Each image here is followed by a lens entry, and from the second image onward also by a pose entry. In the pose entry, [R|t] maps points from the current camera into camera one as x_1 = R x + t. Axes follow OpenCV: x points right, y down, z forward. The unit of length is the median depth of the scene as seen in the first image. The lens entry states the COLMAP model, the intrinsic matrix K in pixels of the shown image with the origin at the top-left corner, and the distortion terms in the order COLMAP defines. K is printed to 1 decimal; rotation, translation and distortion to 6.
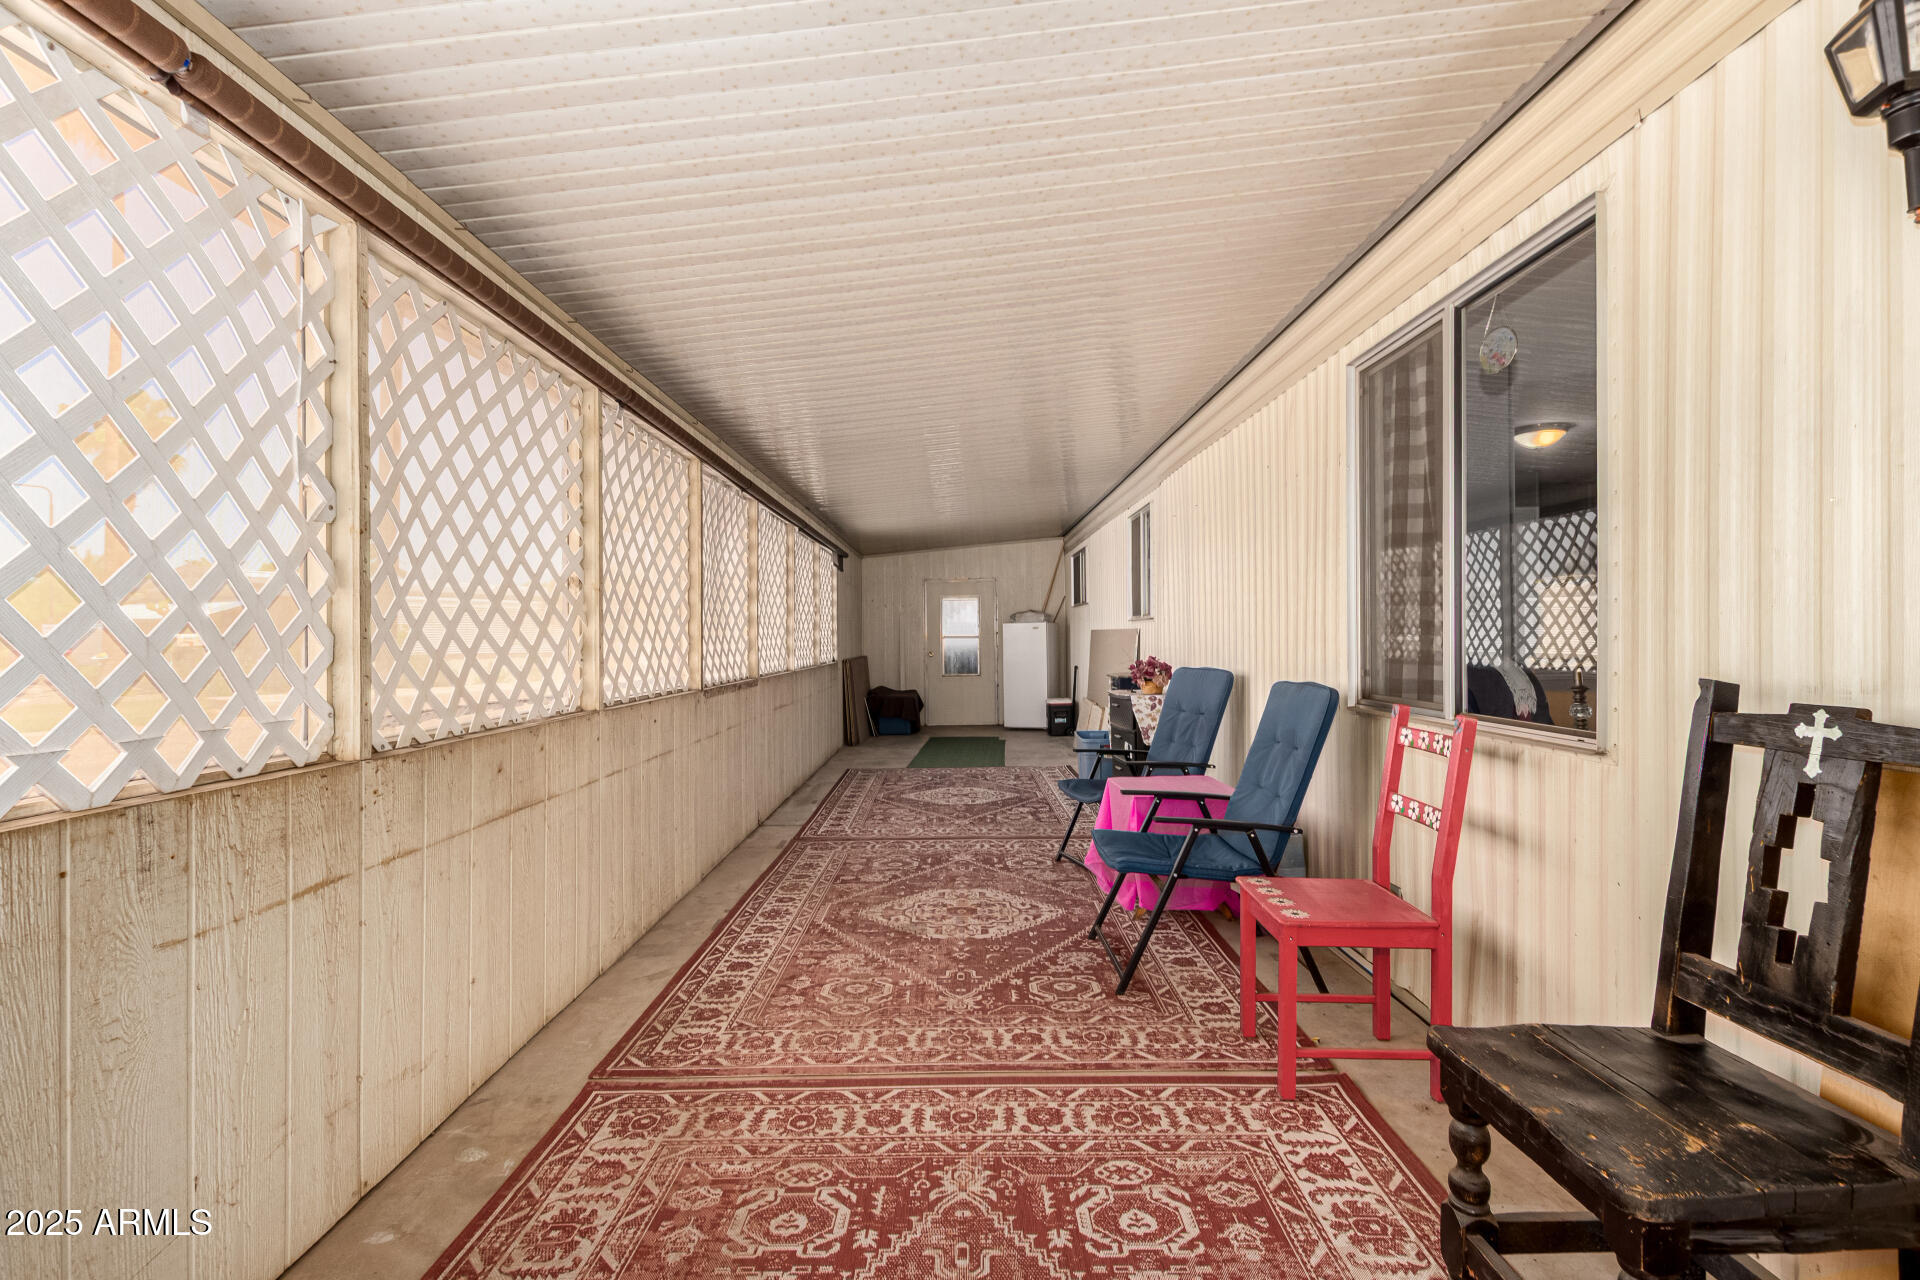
lens RADIAL K [[874.4, 0, 950.3], [0, 874.4, 643.7], [0, 0, 1]] dist [0.002728, 0.000178]
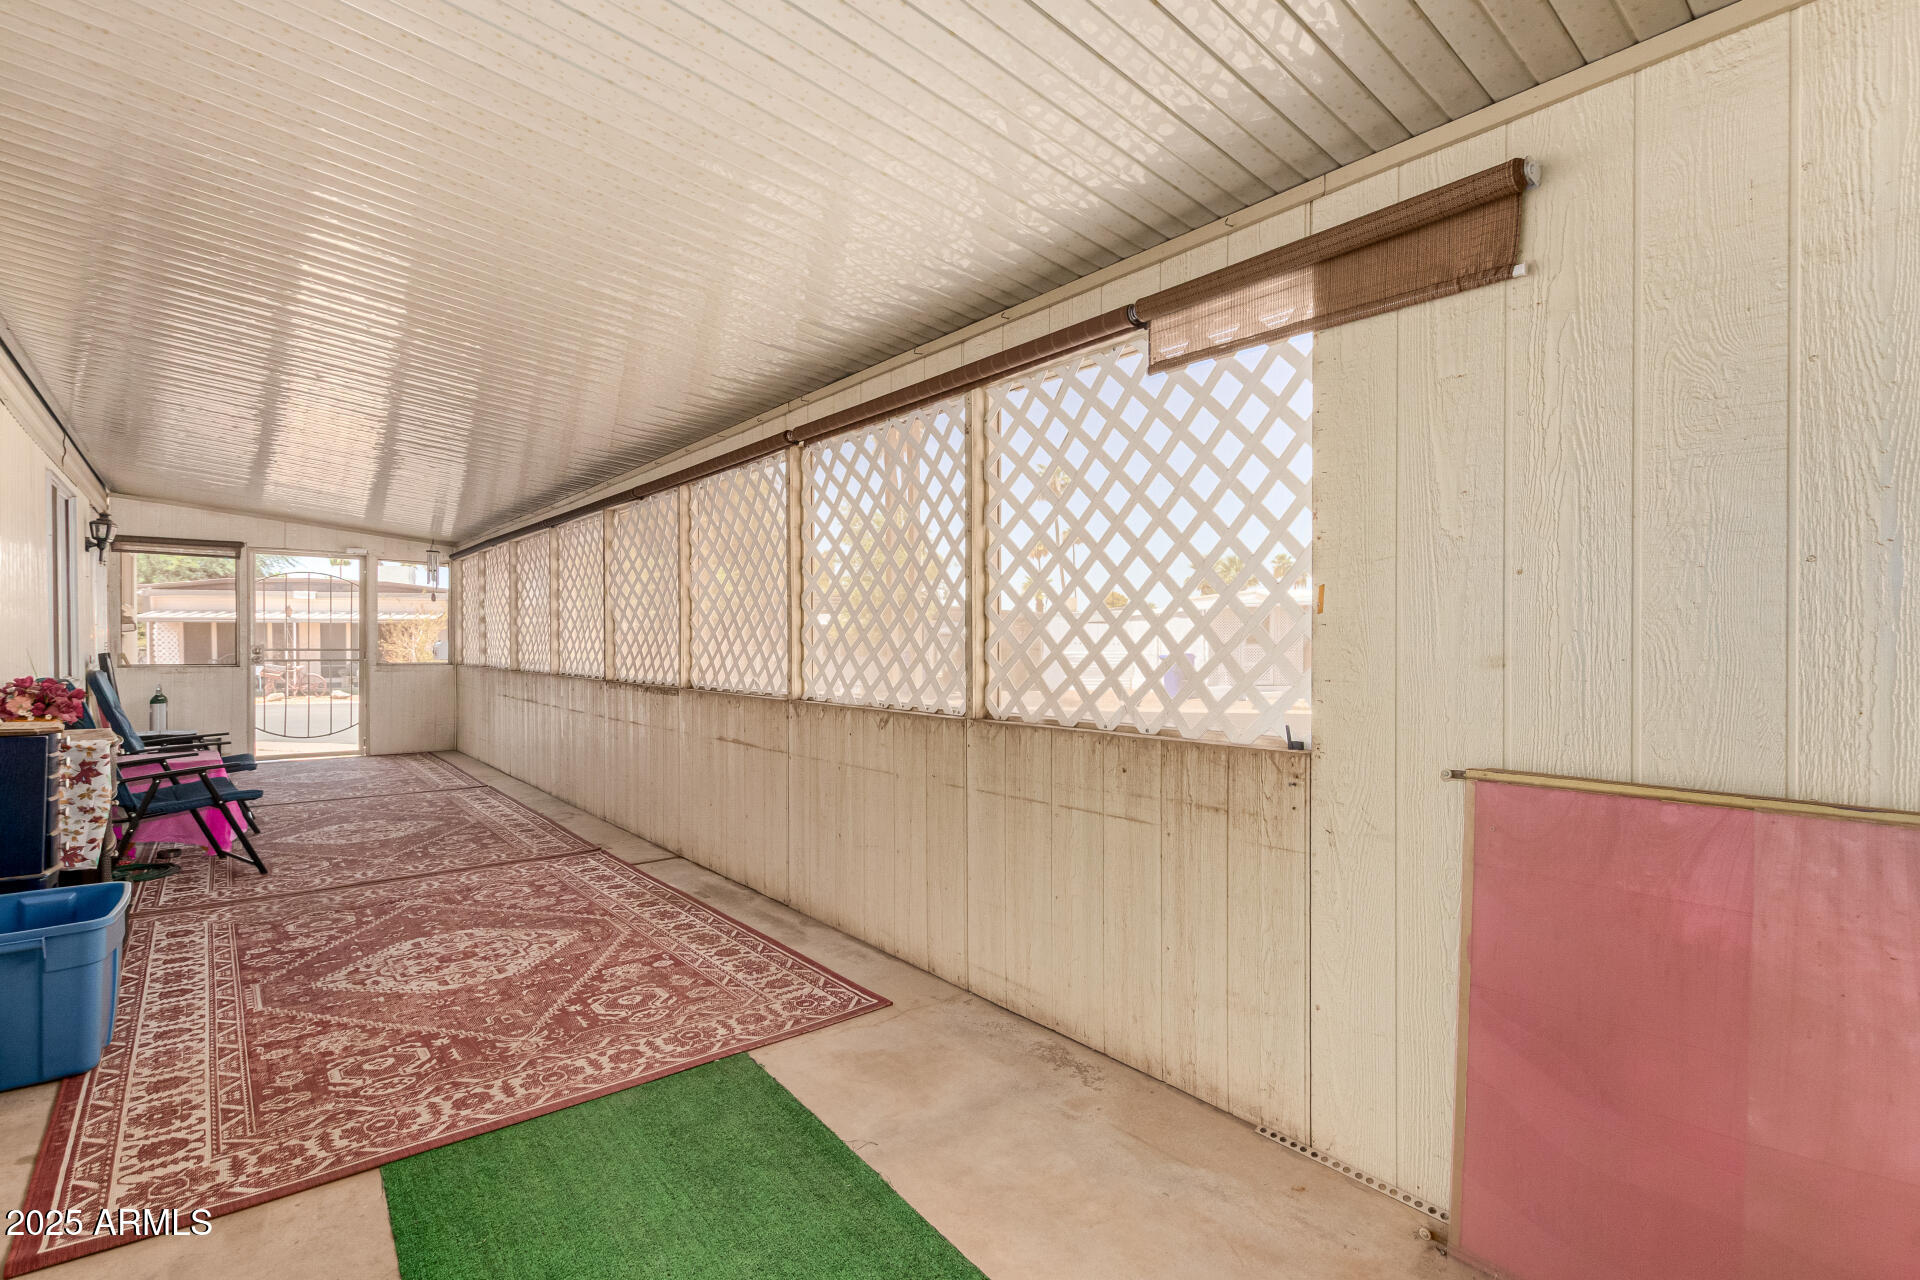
lens RADIAL K [[874.4, 0, 950.3], [0, 874.4, 643.7], [0, 0, 1]] dist [0.002728, 0.000178]
pose [[-0.747117, 0.013116, -0.664563, 0.383340], [0.003410, 0.999868, 0.015900, -0.025605], [0.664684, 0.009613, -0.747063, 2.236834]]
